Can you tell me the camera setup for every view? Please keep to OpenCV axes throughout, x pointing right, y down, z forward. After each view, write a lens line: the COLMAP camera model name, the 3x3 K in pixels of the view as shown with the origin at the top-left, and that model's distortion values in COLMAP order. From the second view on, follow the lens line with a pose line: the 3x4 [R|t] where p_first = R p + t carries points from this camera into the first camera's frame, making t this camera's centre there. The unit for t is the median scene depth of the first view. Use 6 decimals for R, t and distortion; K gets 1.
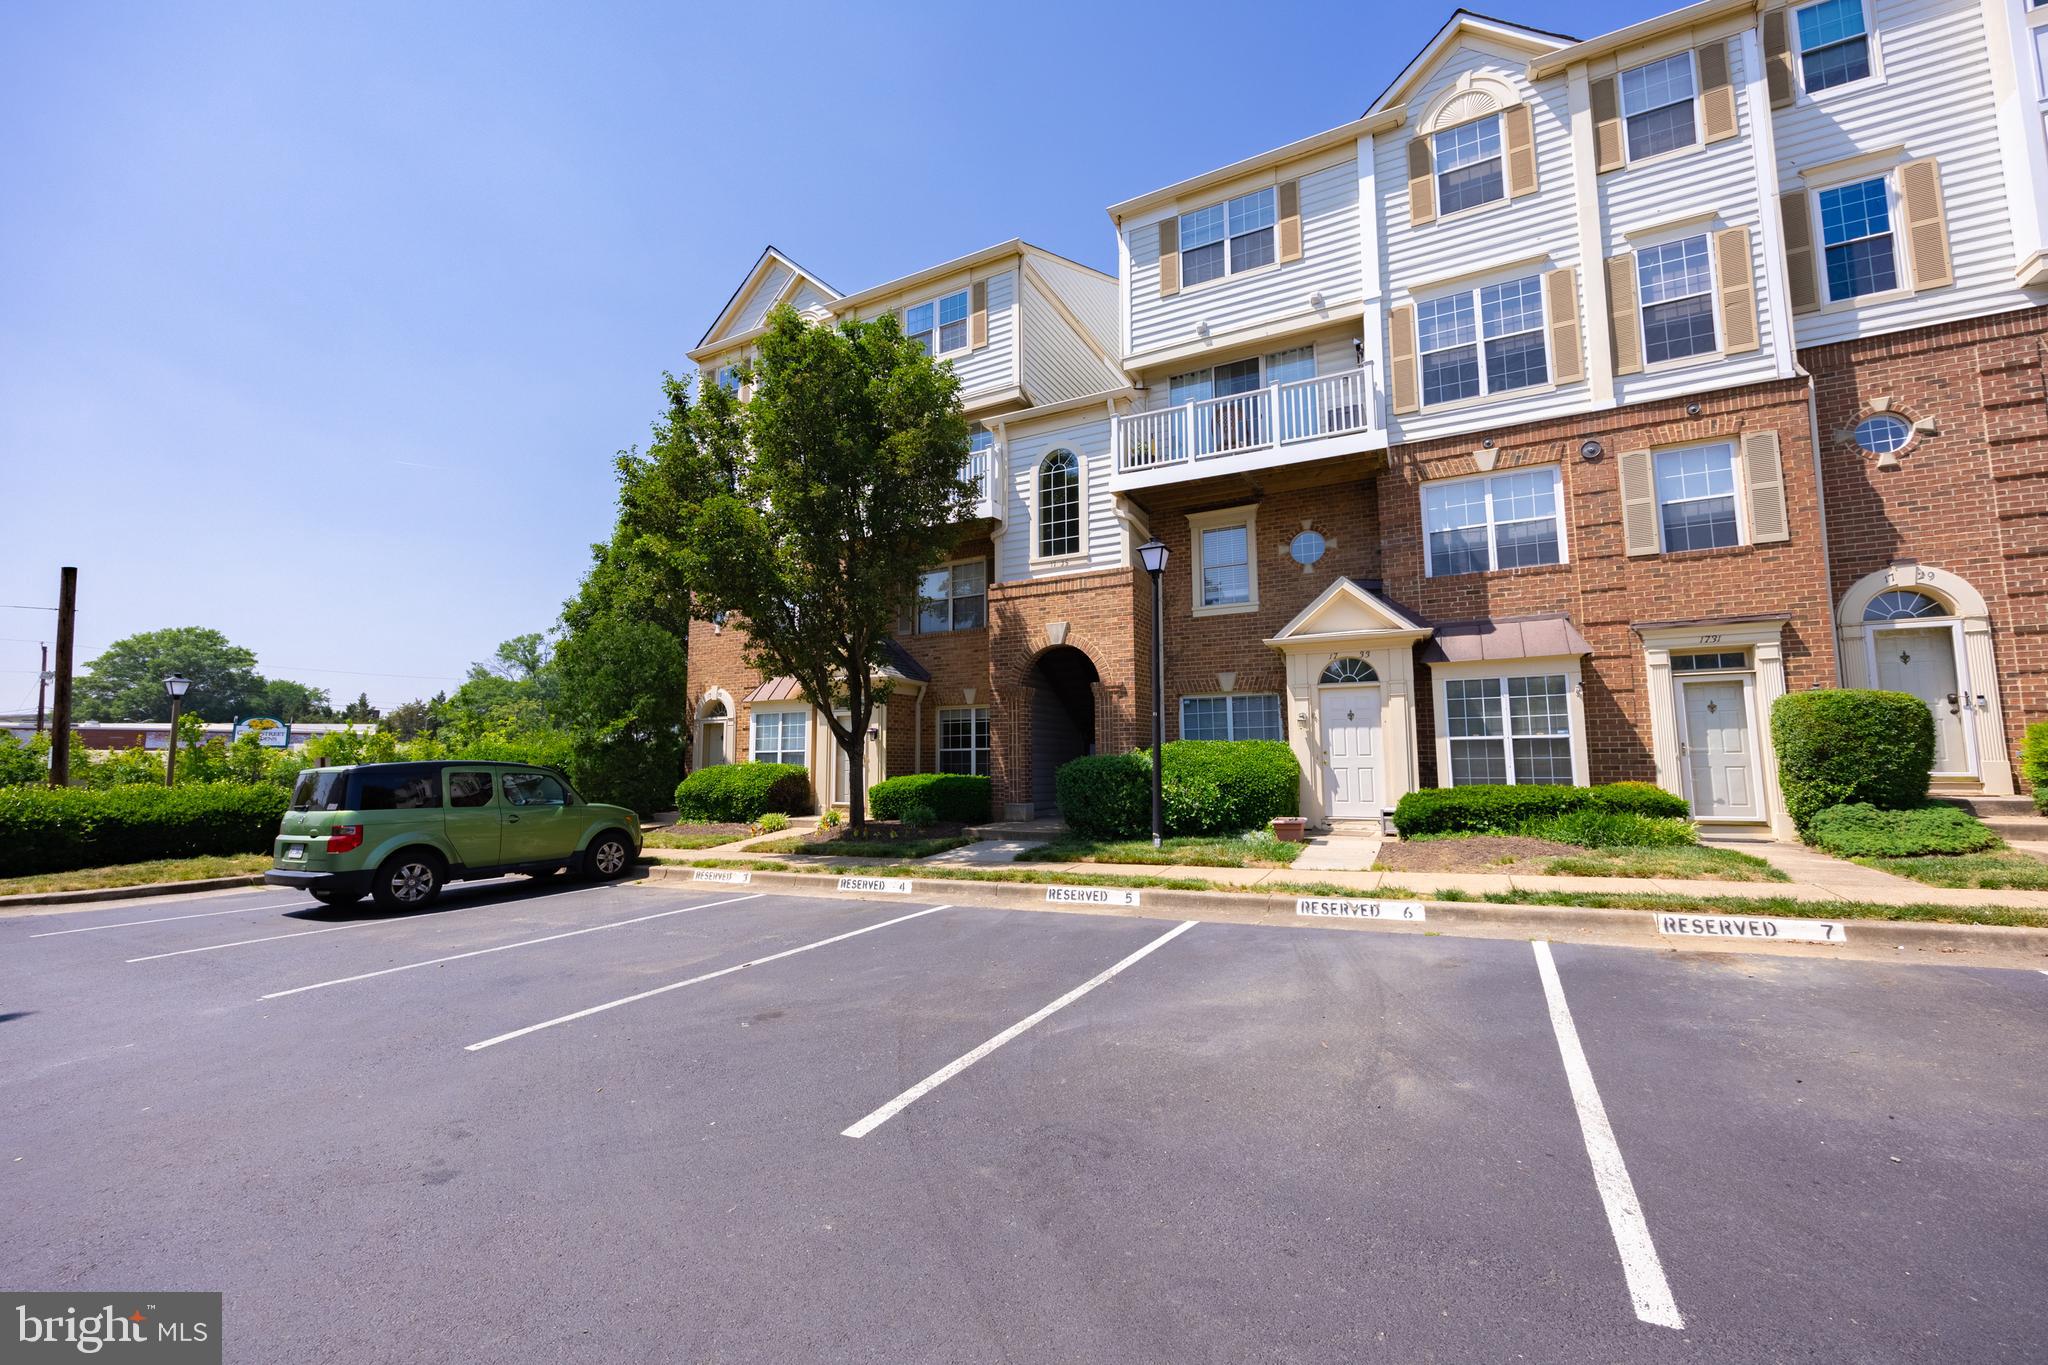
lens RADIAL K [[815.8, 0, 1021.8], [0, 815.8, 696.9], [0, 0, 1]] dist [-0.004572, 0.000176]
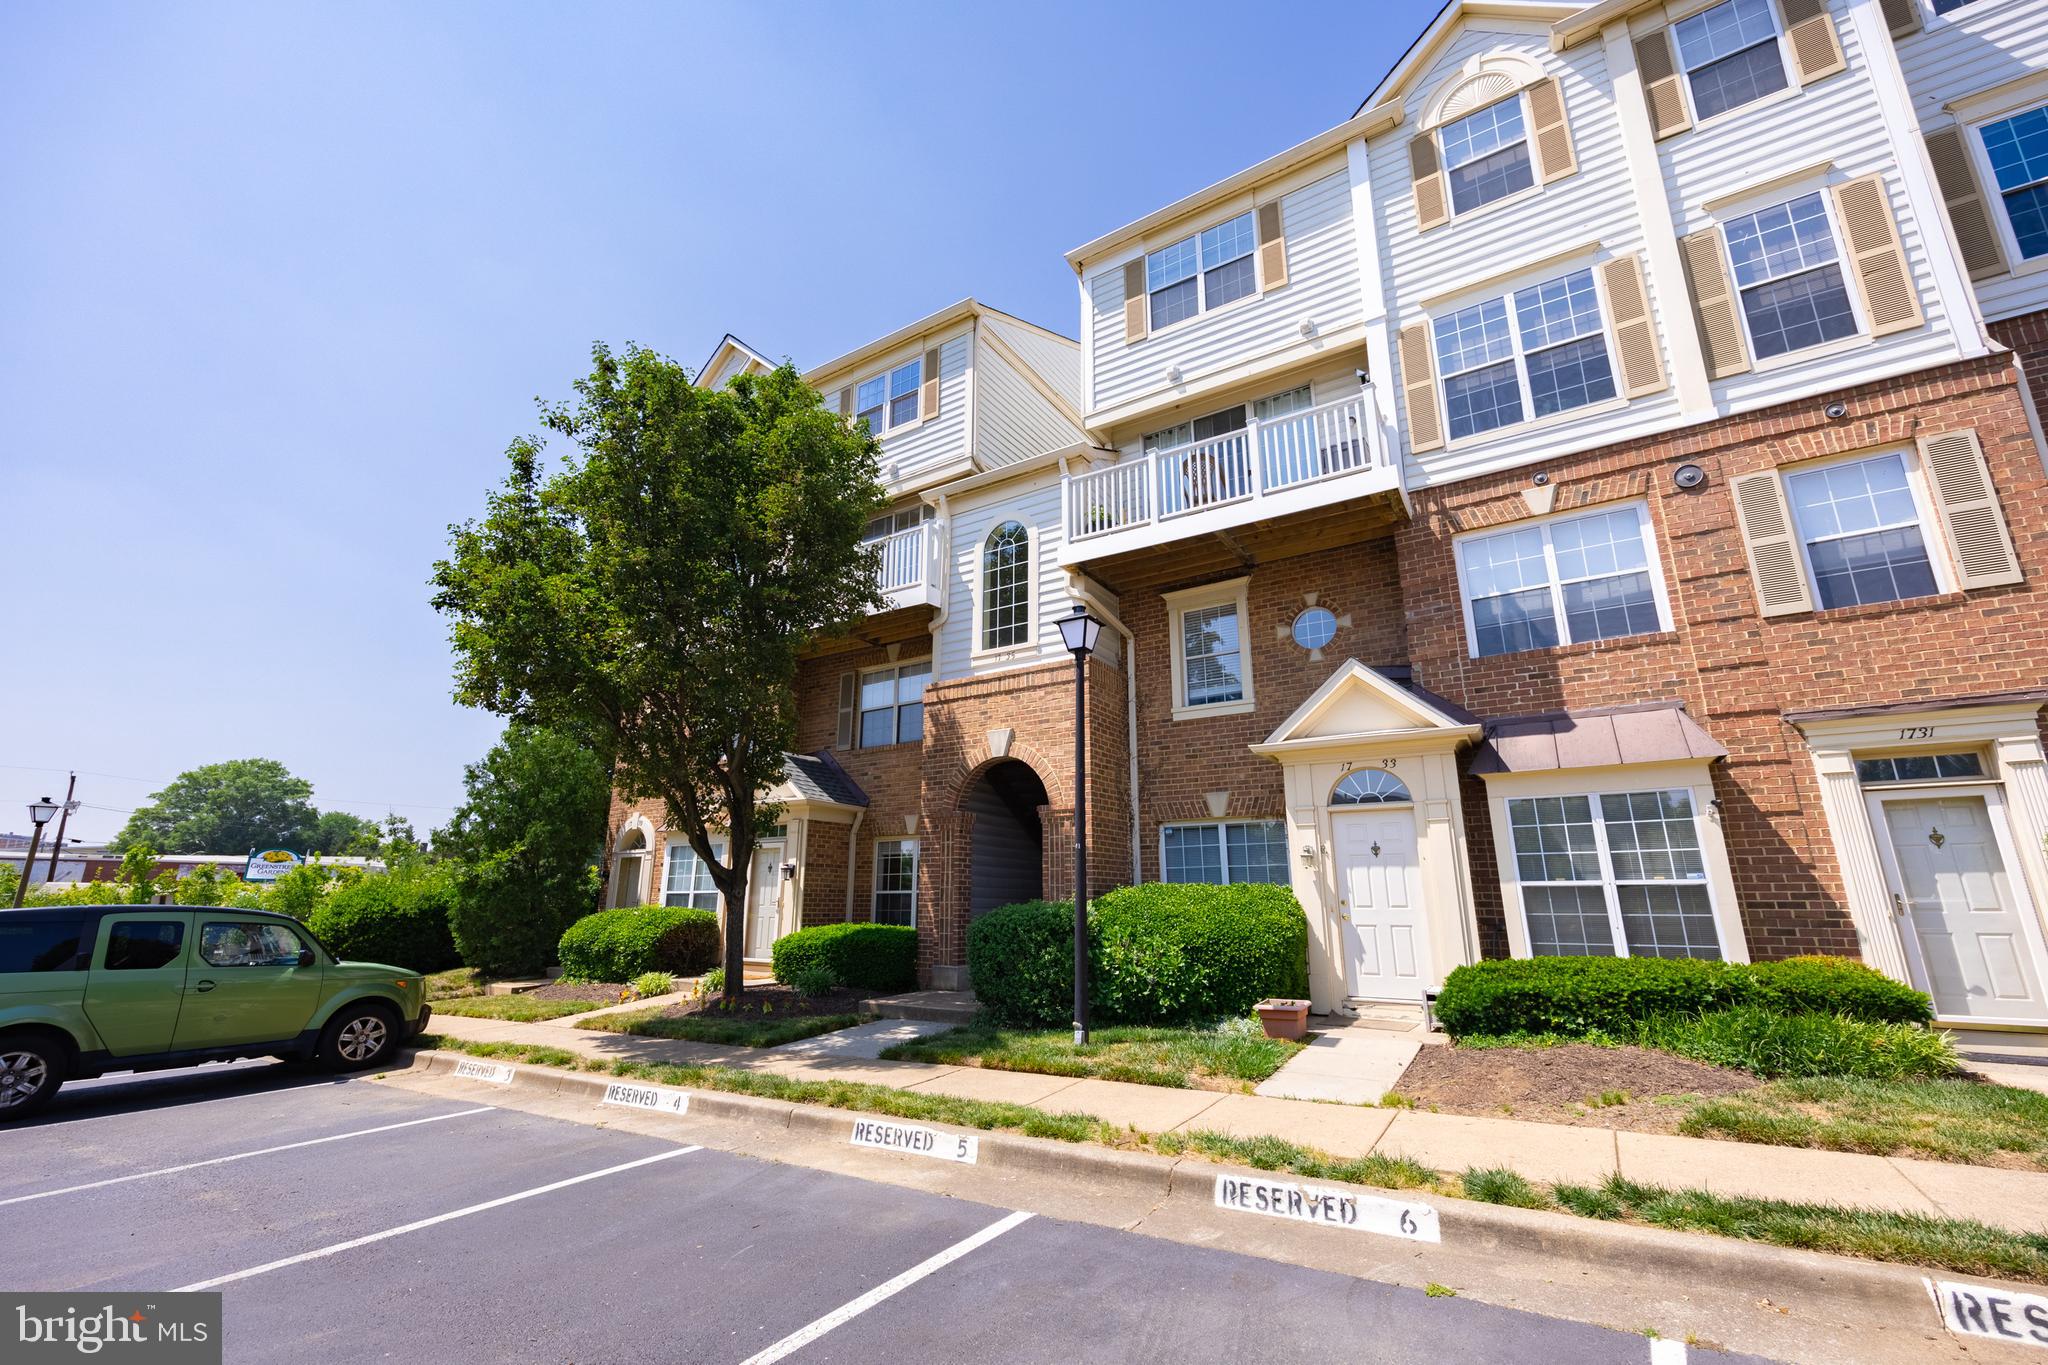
lens RADIAL K [[851.3, 0, 1018.6], [0, 851.3, 692.8], [0, 0, 1]] dist [0.003796, -0.000924]
pose [[0.996090, -0.011852, -0.087545, 0.163677], [-0.002340, 0.987072, -0.160258, 0.007847], [0.088313, 0.159836, 0.983185, 0.223890]]
